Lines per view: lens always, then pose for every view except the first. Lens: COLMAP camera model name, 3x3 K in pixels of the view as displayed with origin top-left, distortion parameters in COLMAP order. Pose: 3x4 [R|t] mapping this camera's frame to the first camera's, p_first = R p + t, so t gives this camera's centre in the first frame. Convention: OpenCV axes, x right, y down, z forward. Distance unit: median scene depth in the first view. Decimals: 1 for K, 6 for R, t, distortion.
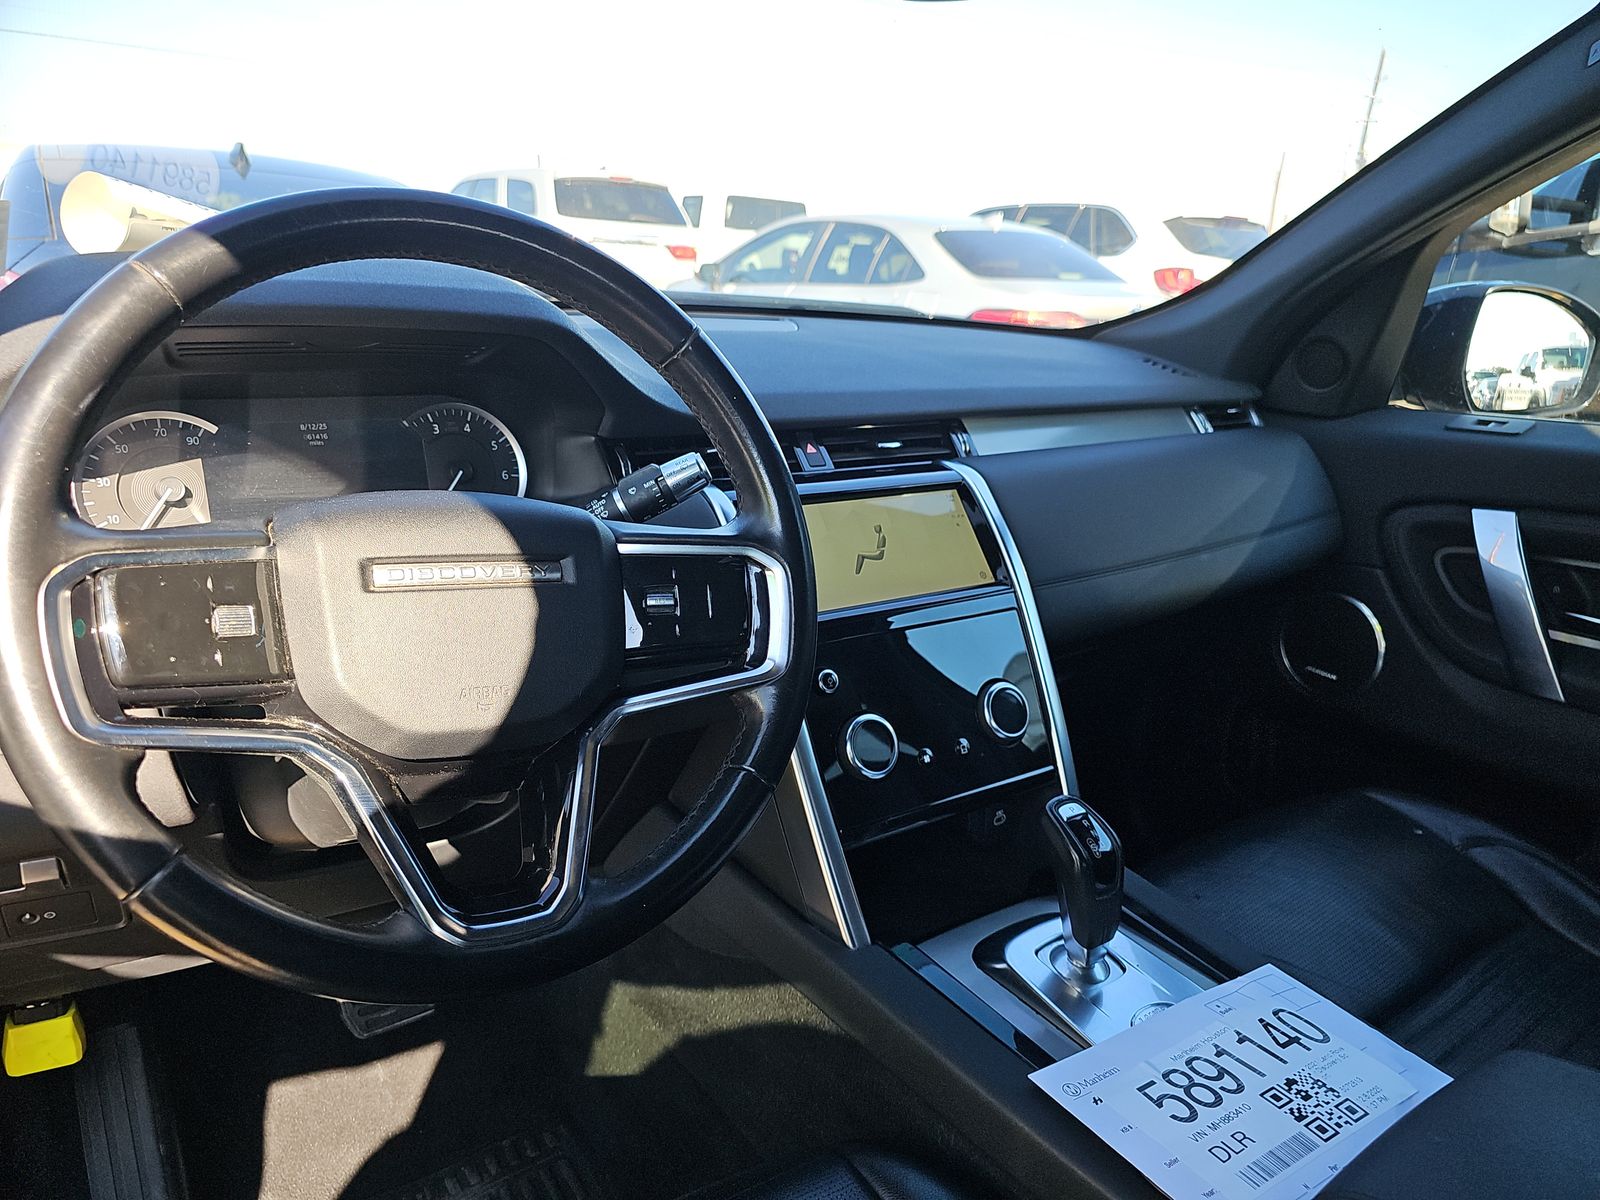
lens RADIAL K [[1068.9, 0, 813.0], [0, 1068.9, 612.1], [0, 0, 1]] dist [0.002639, -0.005161]
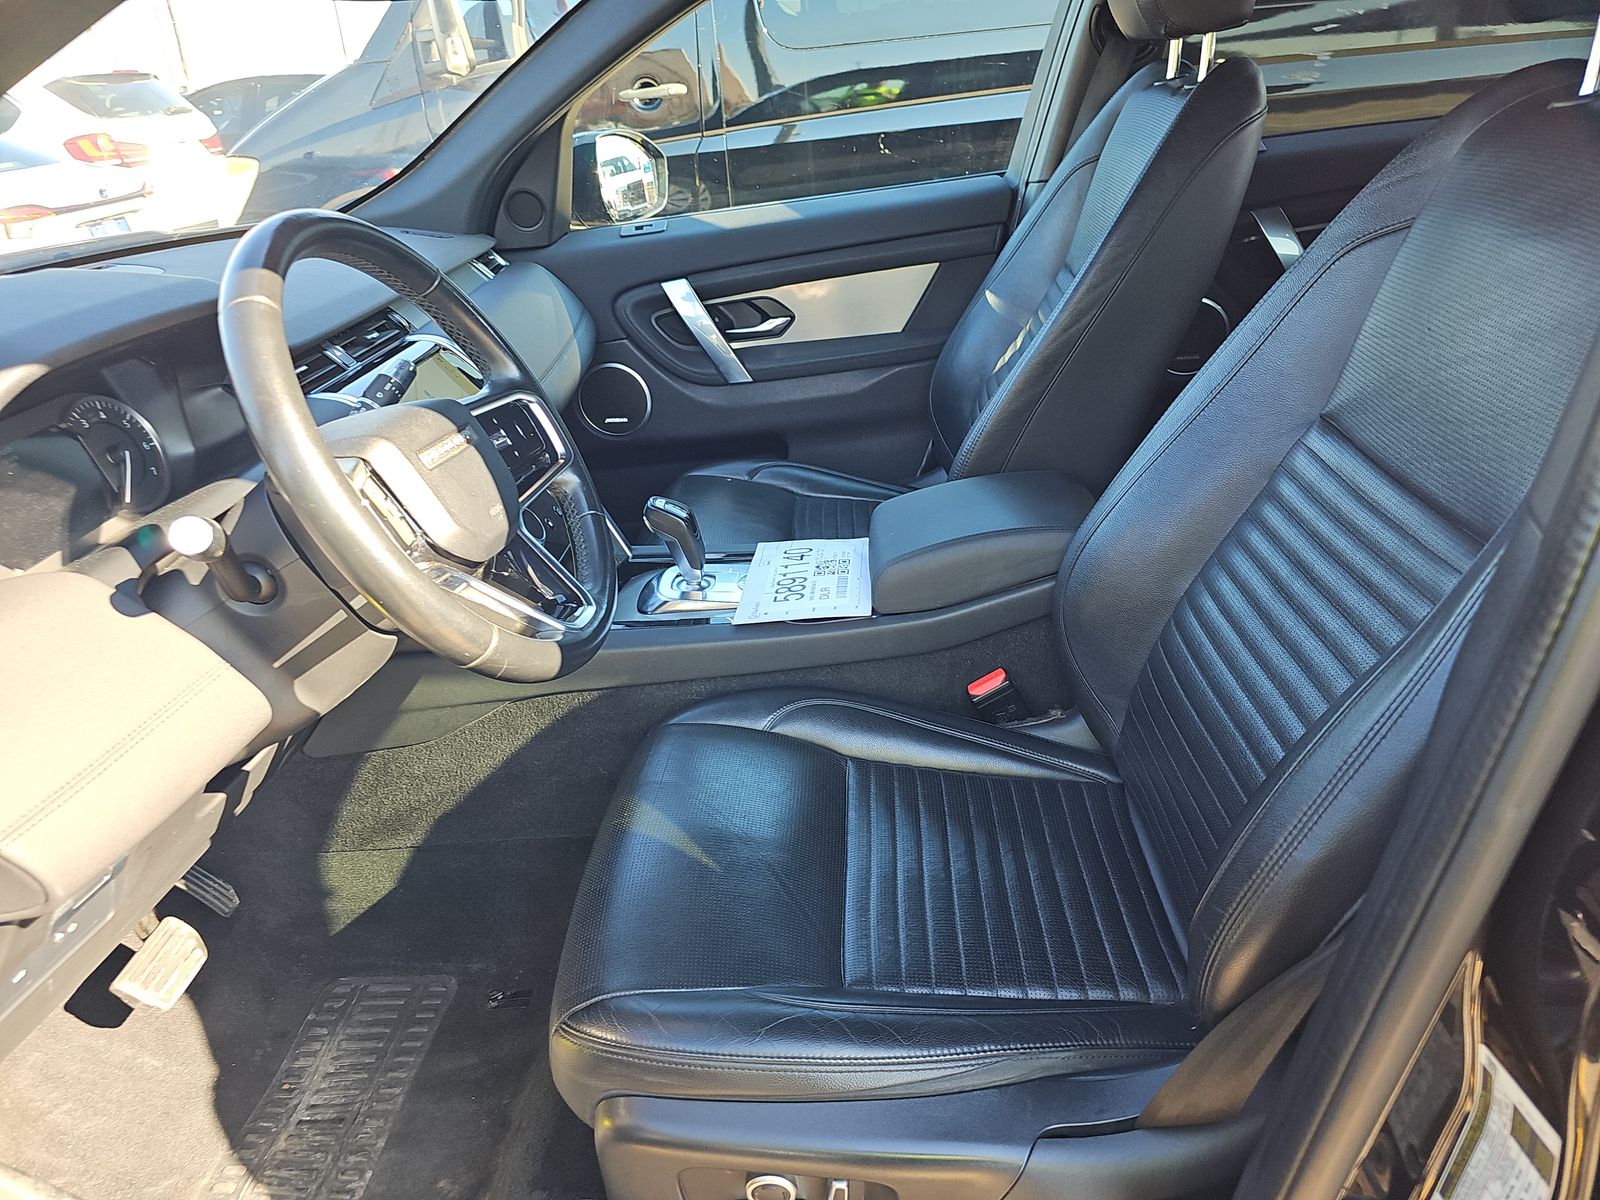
lens RADIAL K [[1068.9, 0, 795.8], [0, 1068.9, 602.8], [0, 0, 1]] dist [0.002639, -0.005161]
pose [[0.605297, -0.437038, 0.665292, -0.884958], [0.349350, 0.896854, 0.271307, -0.058407], [-0.715241, 0.068198, 0.695543, -0.345280]]
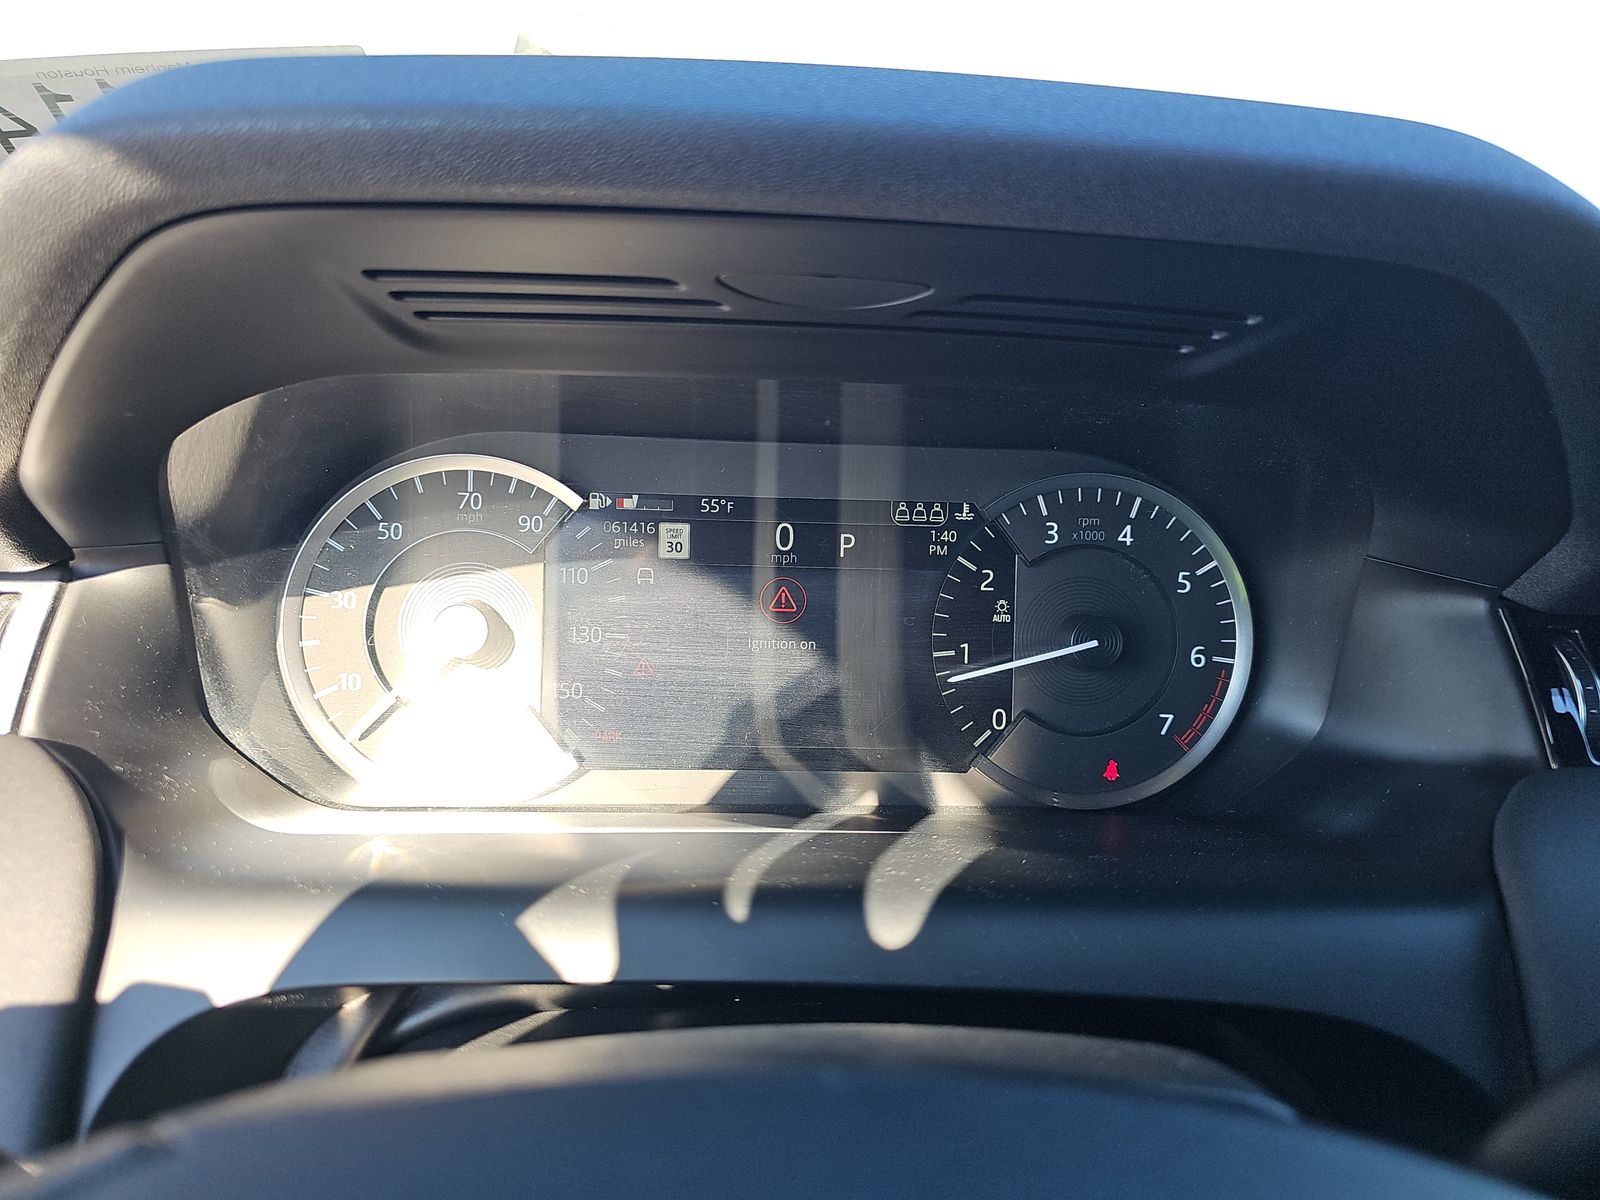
lens RADIAL K [[1068.9, 0, 806.1], [0, 1068.9, 607.6], [0, 0, 1]] dist [0.002639, -0.005161]
pose [[0.853853, 0.139983, -0.501339, -0.272640], [-0.156777, 0.987595, 0.008740, -0.160870], [0.496343, 0.071136, 0.865207, 0.732016]]
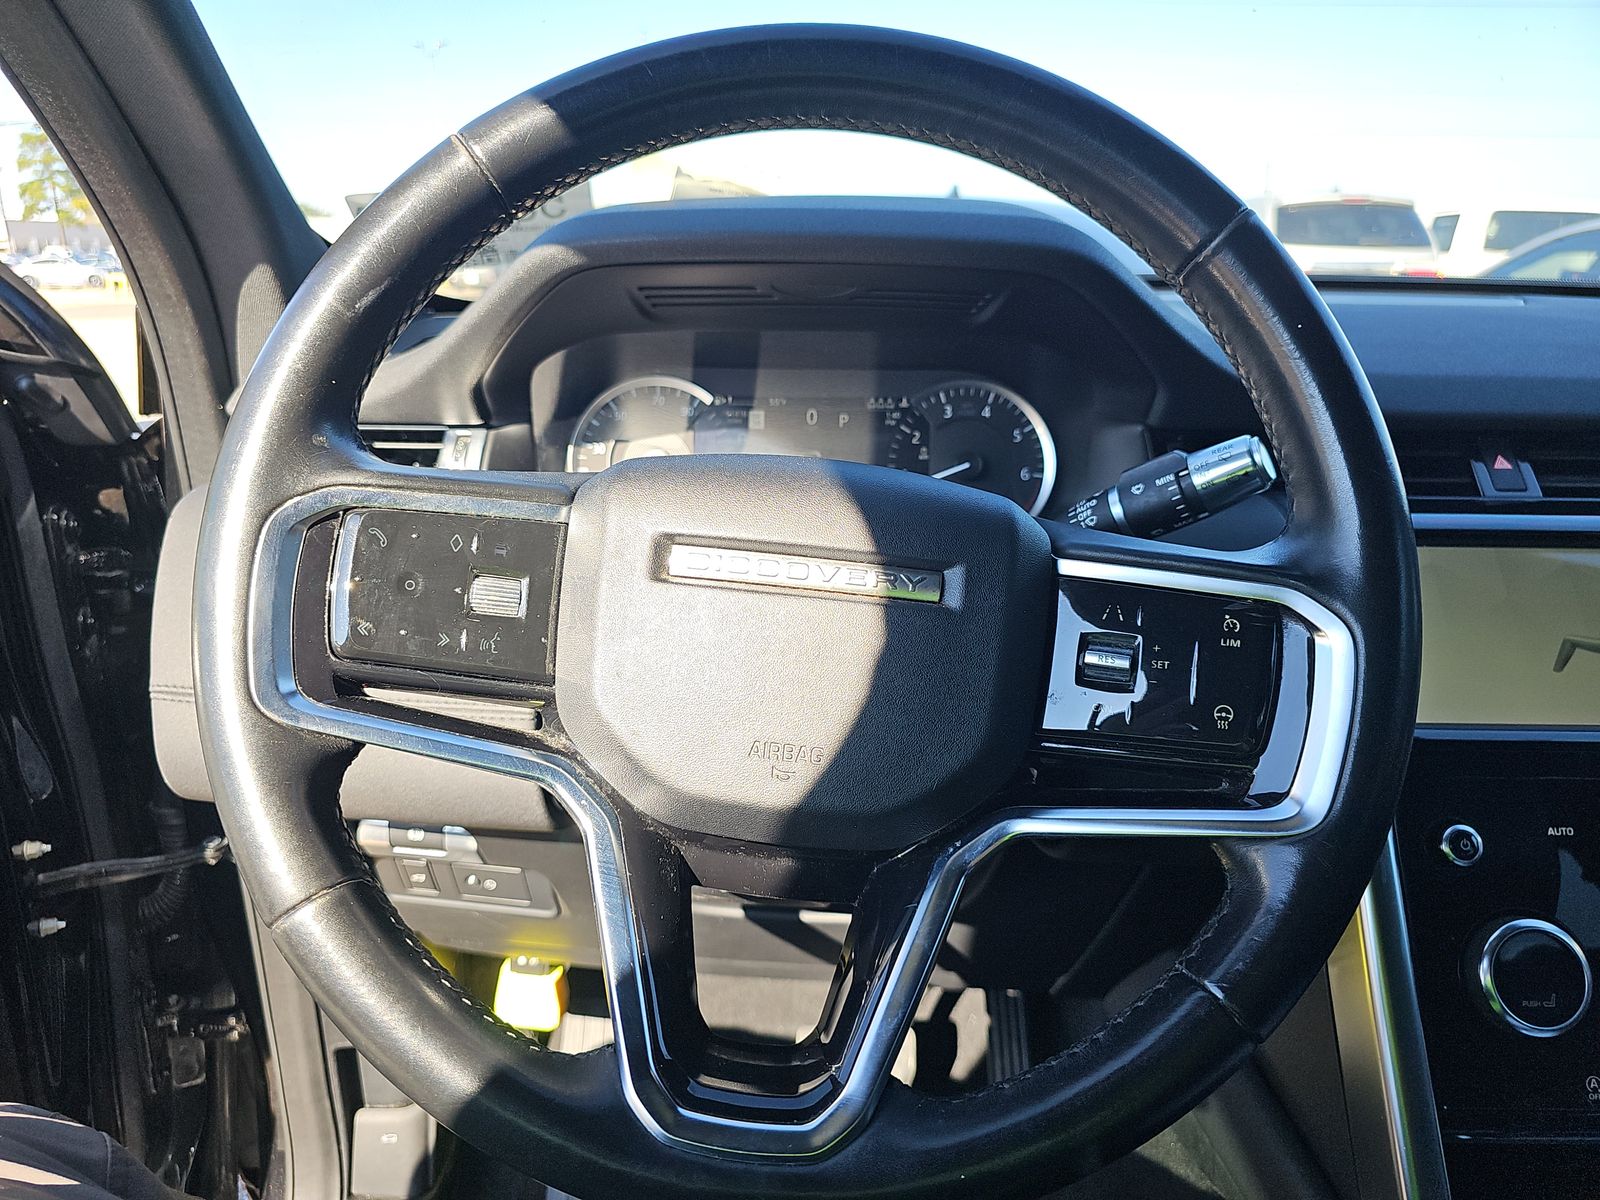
lens RADIAL K [[1068.9, 0, 793.2], [0, 1068.9, 598.2], [0, 0, 1]] dist [0.002639, -0.005161]
pose [[0.804197, 0.121481, -0.581816, 0.050869], [-0.151242, 0.988493, -0.002656, -0.013986], [0.574799, 0.090131, 0.813316, 0.351210]]
